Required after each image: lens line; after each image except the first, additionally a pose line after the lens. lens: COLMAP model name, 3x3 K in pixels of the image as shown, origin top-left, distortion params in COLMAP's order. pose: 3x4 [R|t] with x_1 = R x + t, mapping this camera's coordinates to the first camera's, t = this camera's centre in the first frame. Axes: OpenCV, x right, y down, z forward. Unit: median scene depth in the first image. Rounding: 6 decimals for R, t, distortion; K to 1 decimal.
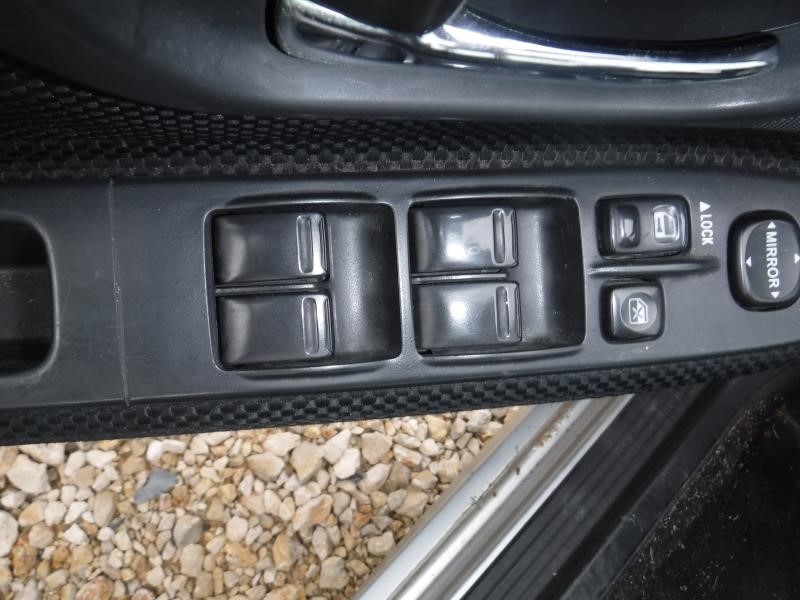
lens RADIAL K [[659.1, 0, 396.9], [0, 659.1, 300.3], [0, 0, 1]] dist [-0.101254, 0.030715]
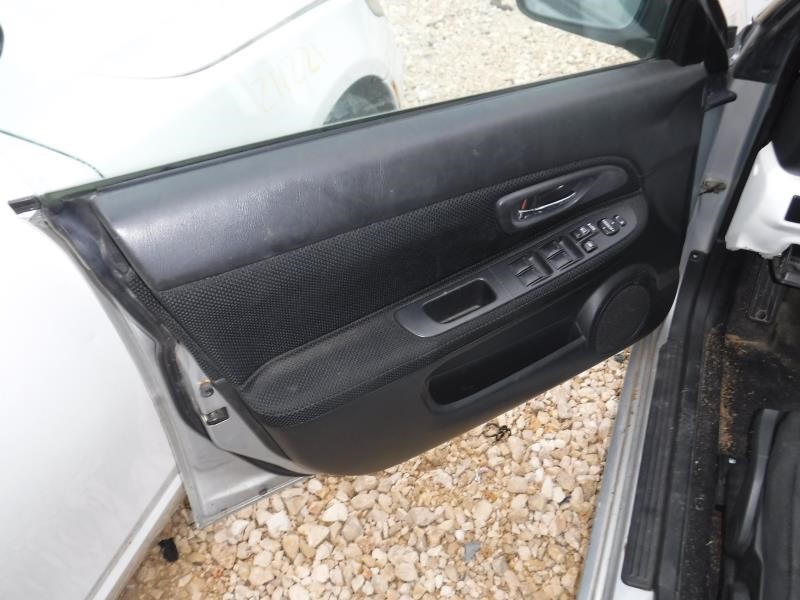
lens RADIAL K [[659.1, 0, 400.4], [0, 659.1, 298.4], [0, 0, 1]] dist [-0.101254, 0.030715]
pose [[0.876109, -0.472062, 0.097936, -0.385540], [0.460820, 0.760249, -0.457894, 0.475149], [0.141699, 0.446295, 0.883596, -0.839303]]
